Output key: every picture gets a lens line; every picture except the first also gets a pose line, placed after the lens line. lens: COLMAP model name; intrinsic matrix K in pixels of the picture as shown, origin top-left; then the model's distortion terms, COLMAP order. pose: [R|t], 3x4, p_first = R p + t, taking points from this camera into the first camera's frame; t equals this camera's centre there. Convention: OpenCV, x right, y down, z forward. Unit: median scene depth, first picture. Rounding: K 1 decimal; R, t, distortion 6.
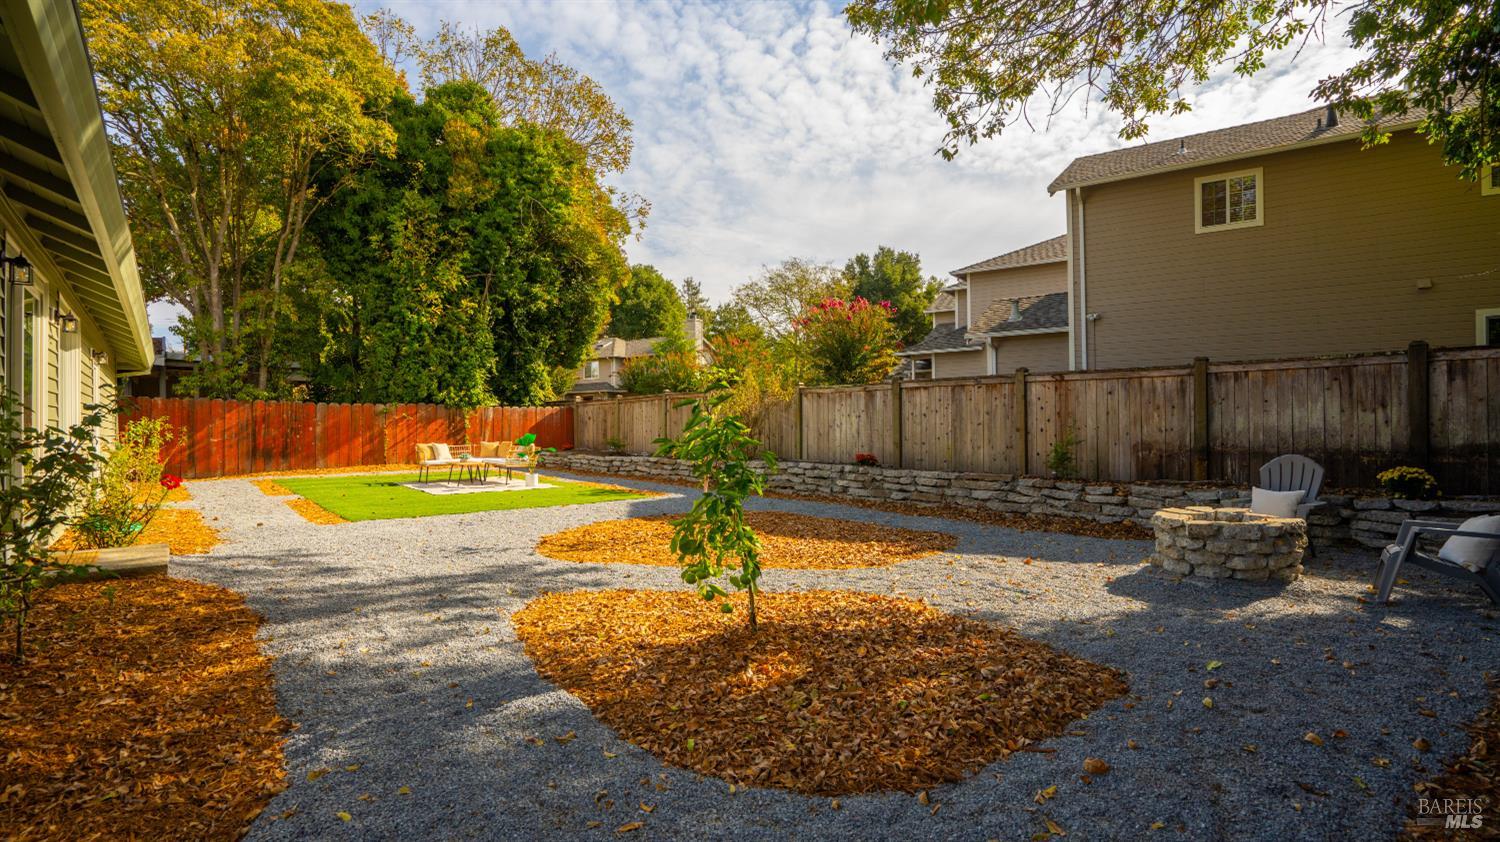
lens RADIAL K [[694.2, 0, 750.0], [0, 694.2, 421.0], [0, 0, 1]] dist [-0.066713, 0.037604]
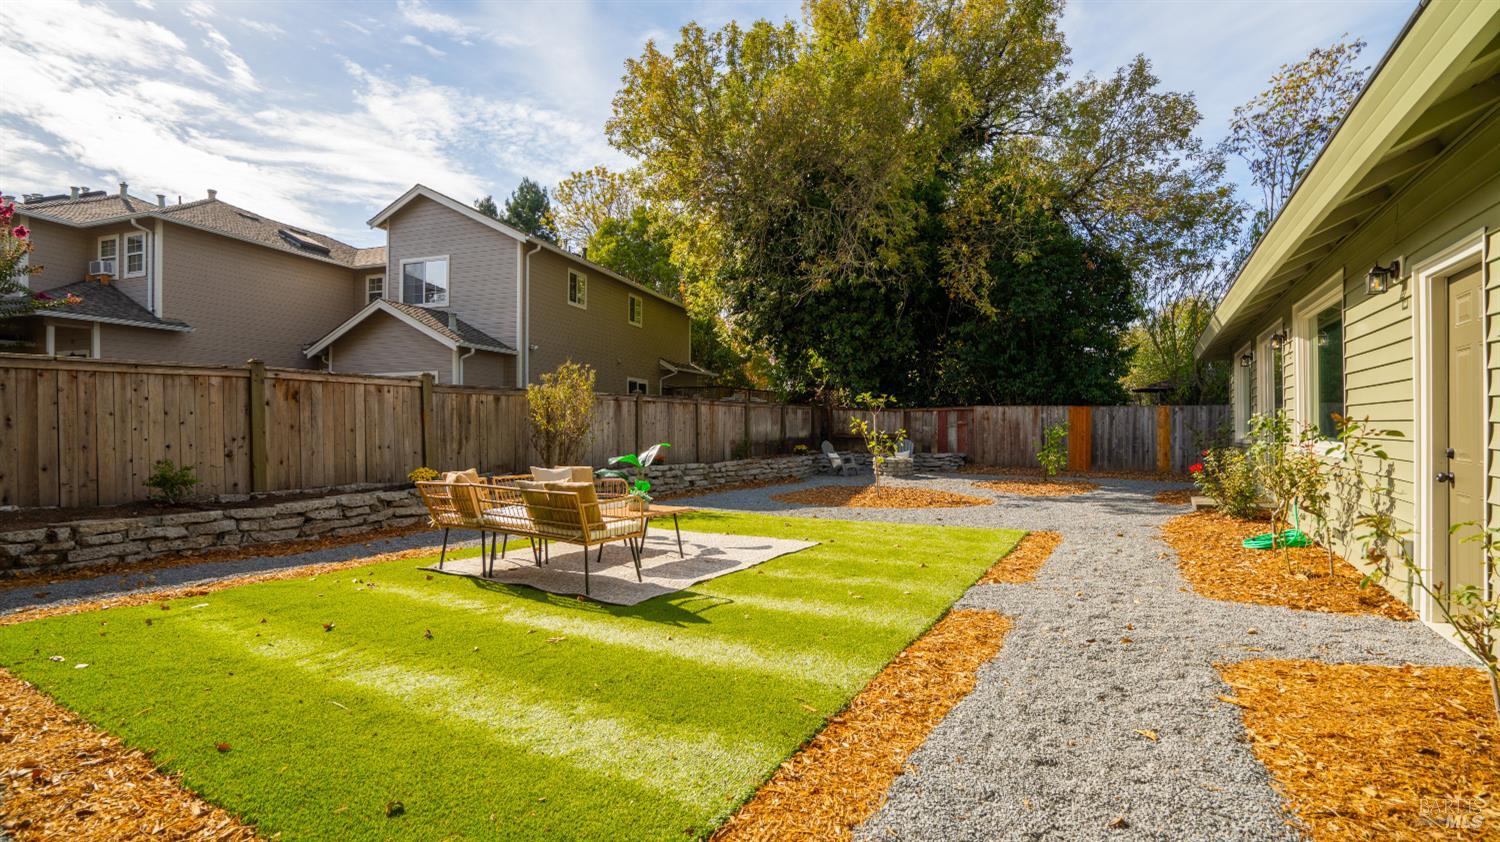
lens RADIAL K [[694.2, 0, 750.0], [0, 694.2, 421.0], [0, 0, 1]] dist [-0.066713, 0.037604]
pose [[-0.325816, 0.017494, 0.945271, -0.676689], [0.000089, 0.999829, -0.018473, 0.007054], [-0.945433, -0.005934, -0.325762, 0.828103]]
